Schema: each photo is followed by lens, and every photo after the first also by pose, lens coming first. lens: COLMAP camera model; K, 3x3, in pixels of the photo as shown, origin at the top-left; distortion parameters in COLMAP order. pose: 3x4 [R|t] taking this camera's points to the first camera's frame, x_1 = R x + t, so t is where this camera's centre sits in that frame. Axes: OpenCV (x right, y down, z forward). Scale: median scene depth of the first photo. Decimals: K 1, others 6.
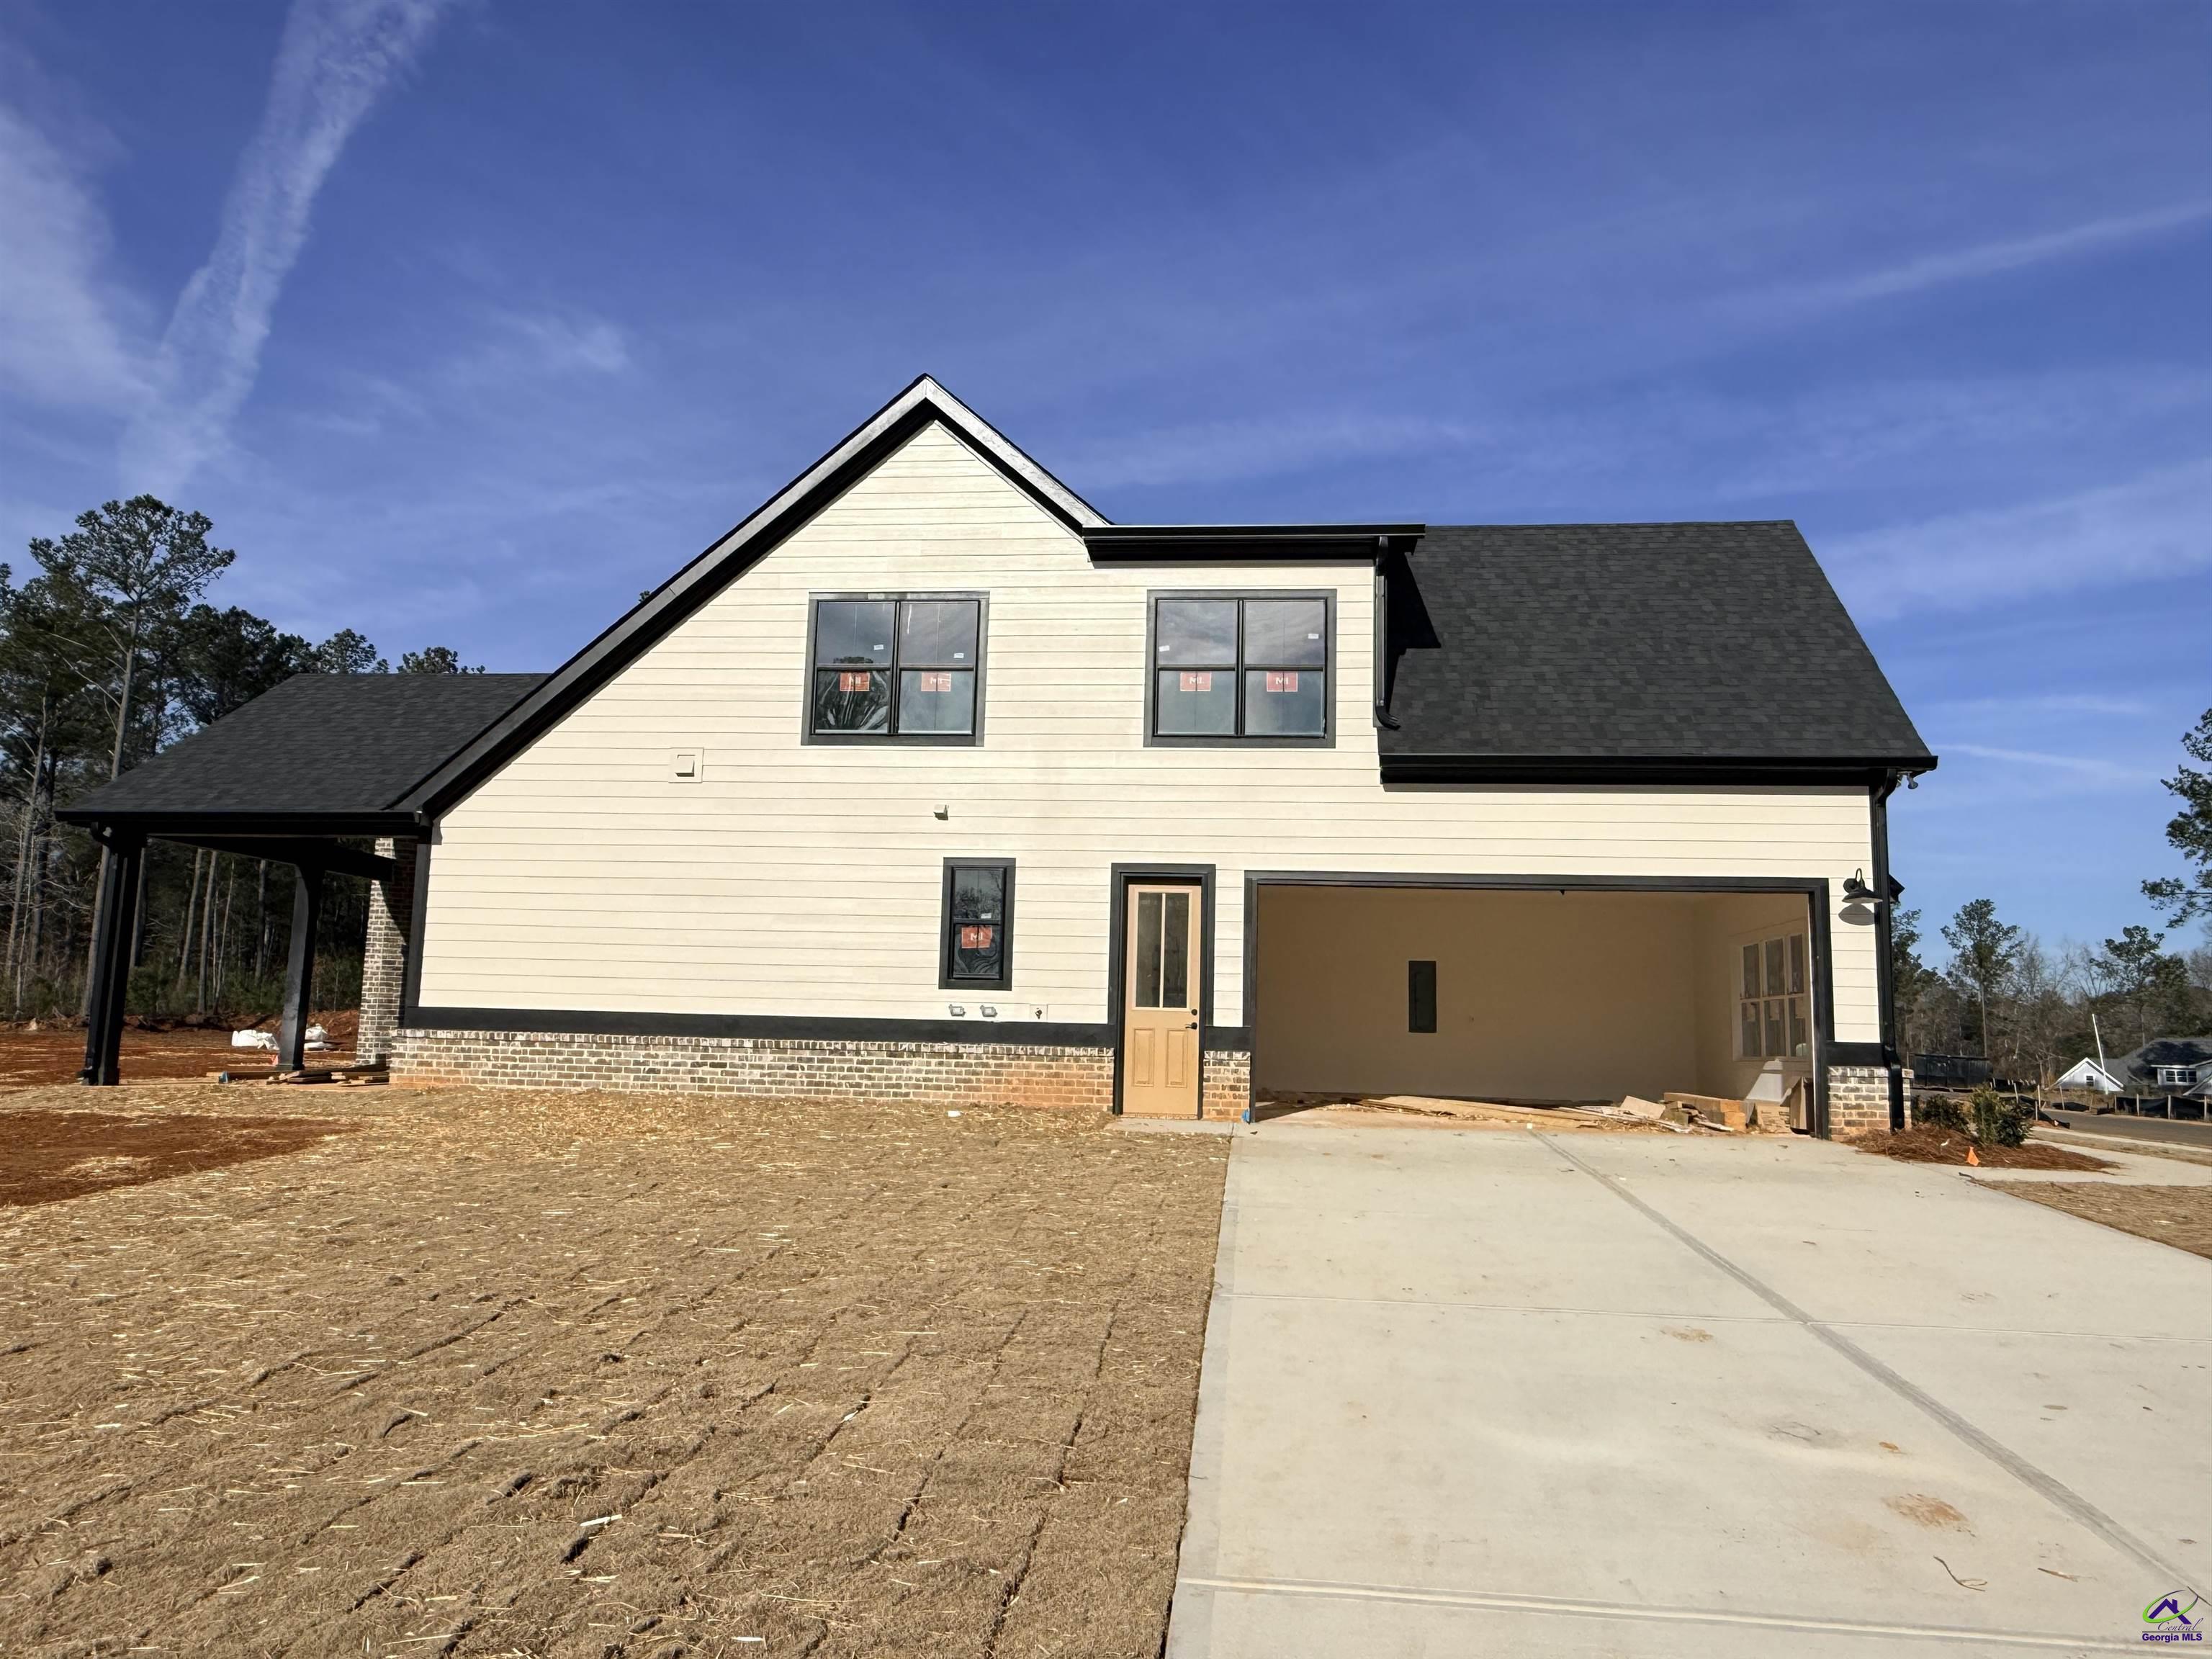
lens RADIAL K [[1520.7, 0, 1106.0], [0, 1520.7, 829.5], [0, 0, 1]] dist [-0.006382, -0.002867]
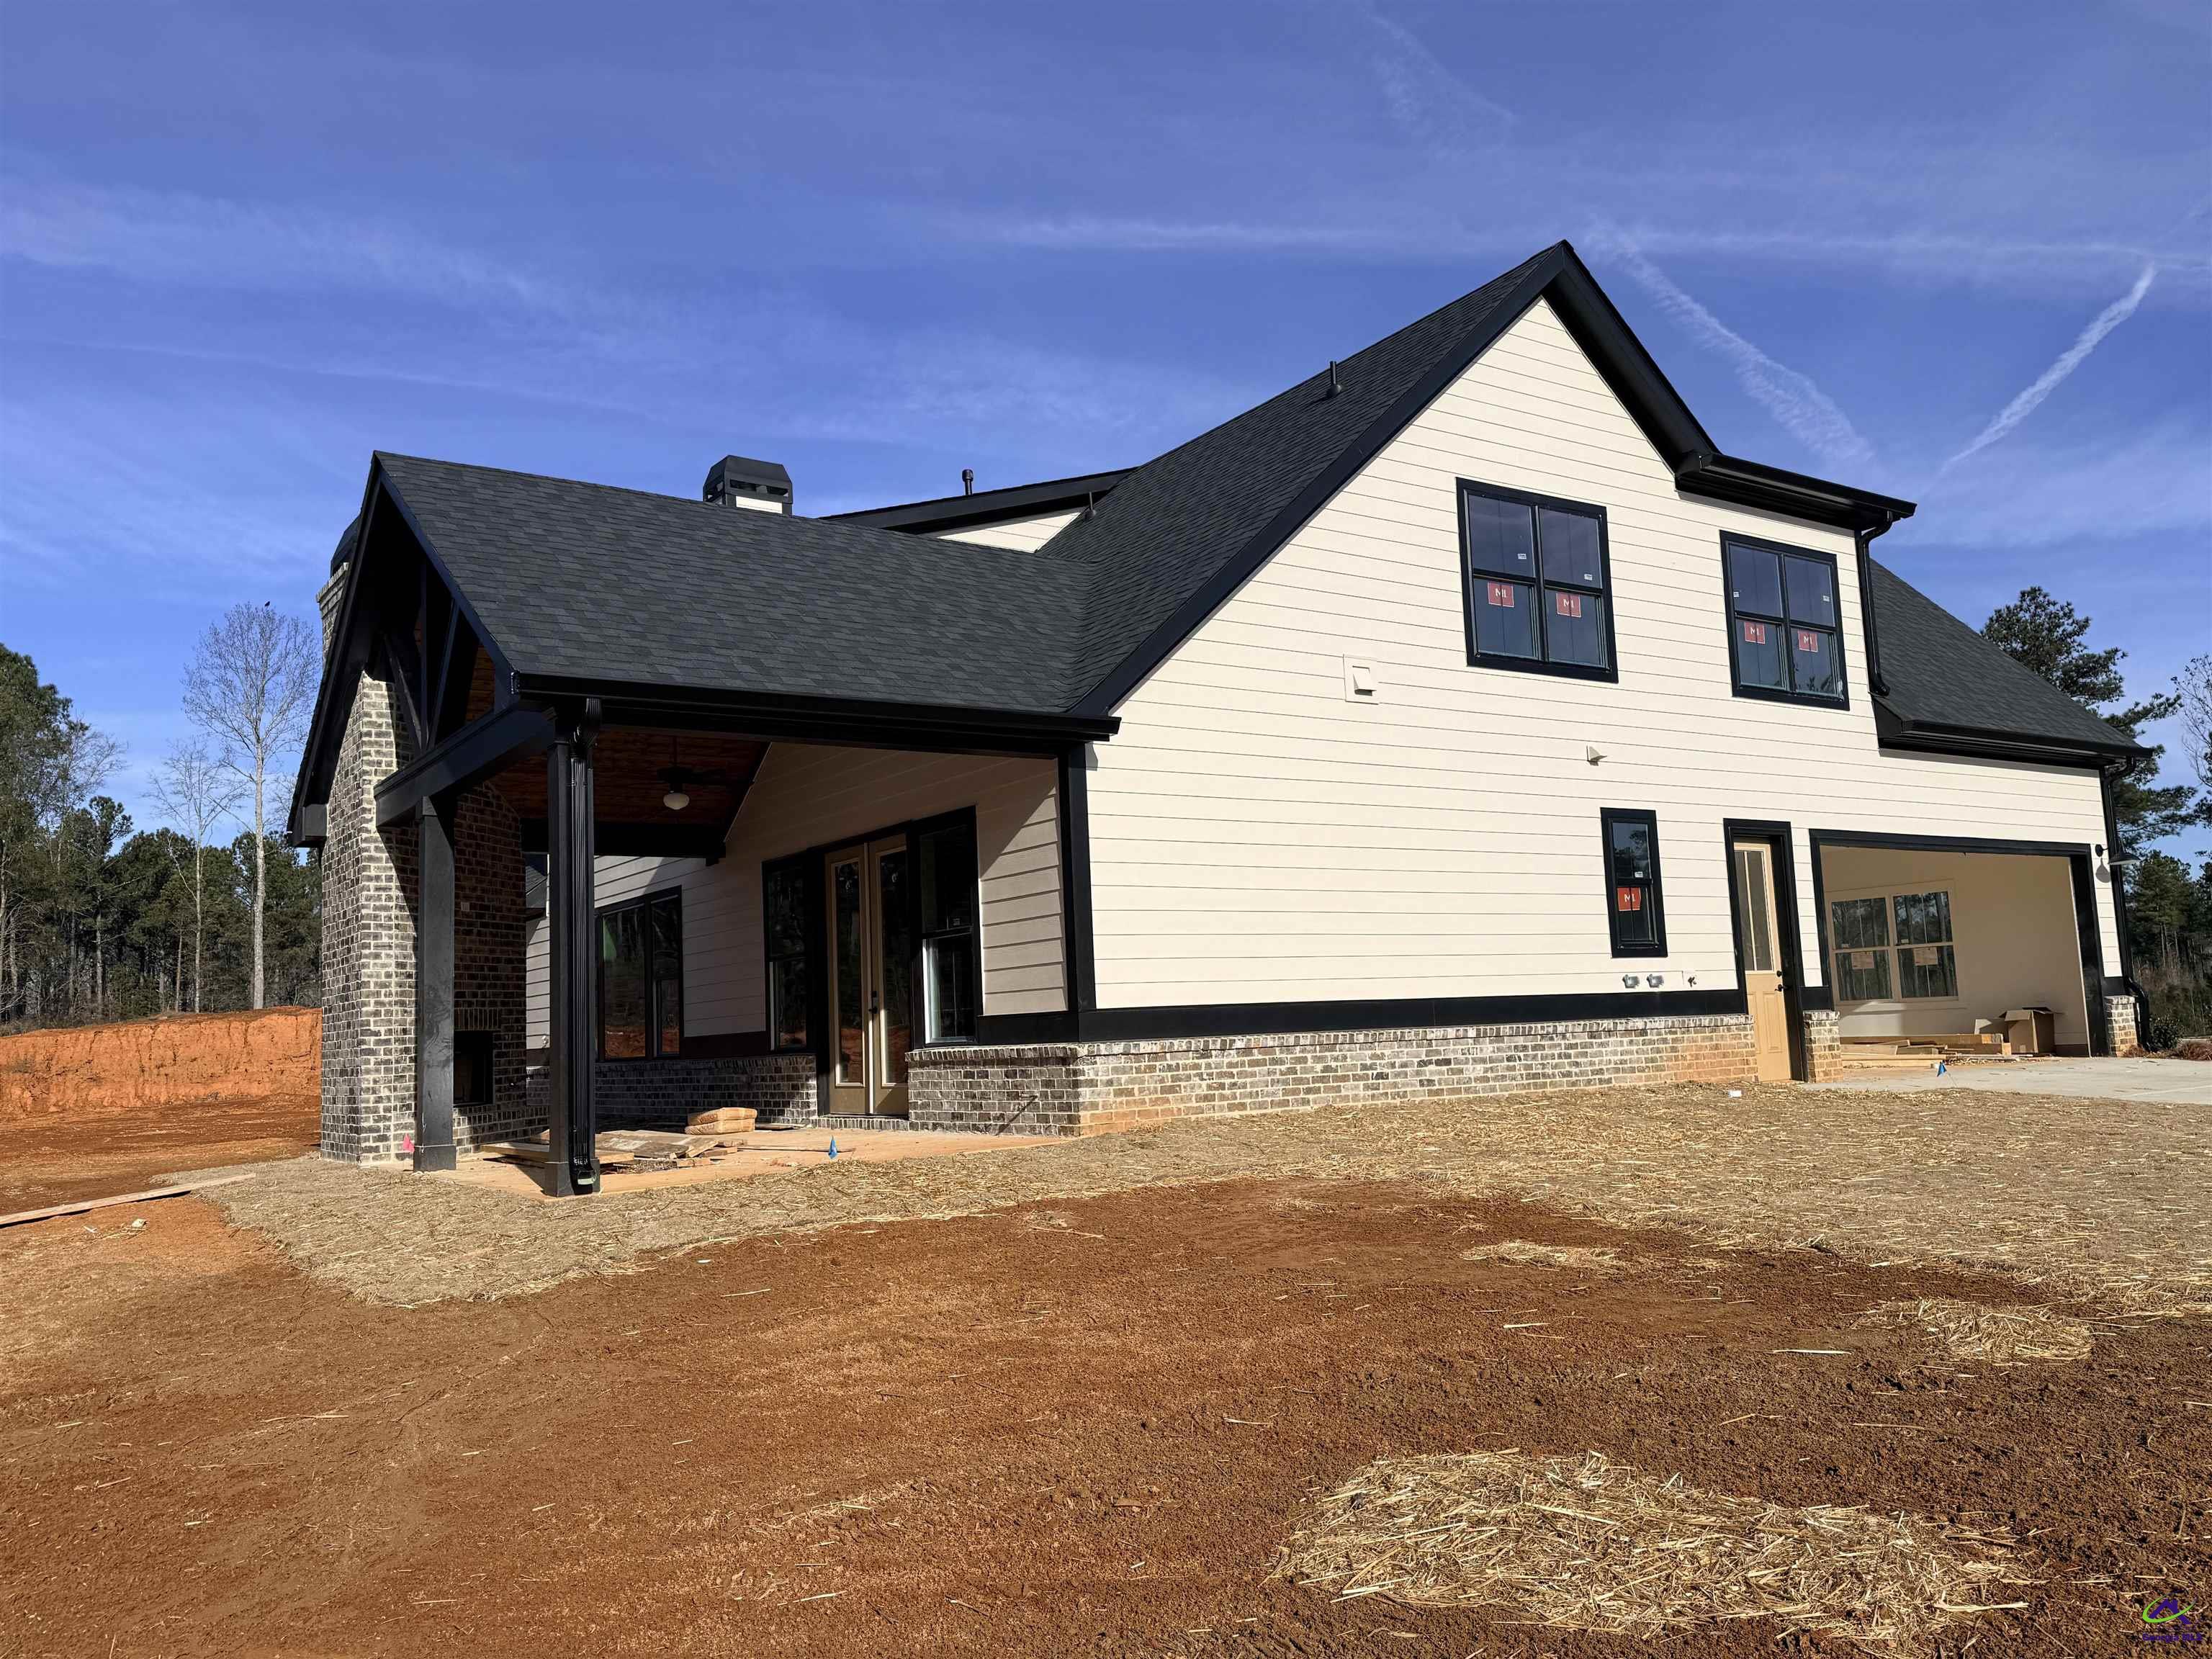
lens RADIAL K [[1696.2, 0, 1106.0], [0, 1696.2, 829.5], [0, 0, 1]] dist [0.175951, -0.368535]
pose [[0.752897, 0.018945, 0.657865, -0.972163], [-0.026911, 0.999636, 0.002010, 0.036723], [-0.657588, -0.019217, 0.753133, 0.444888]]
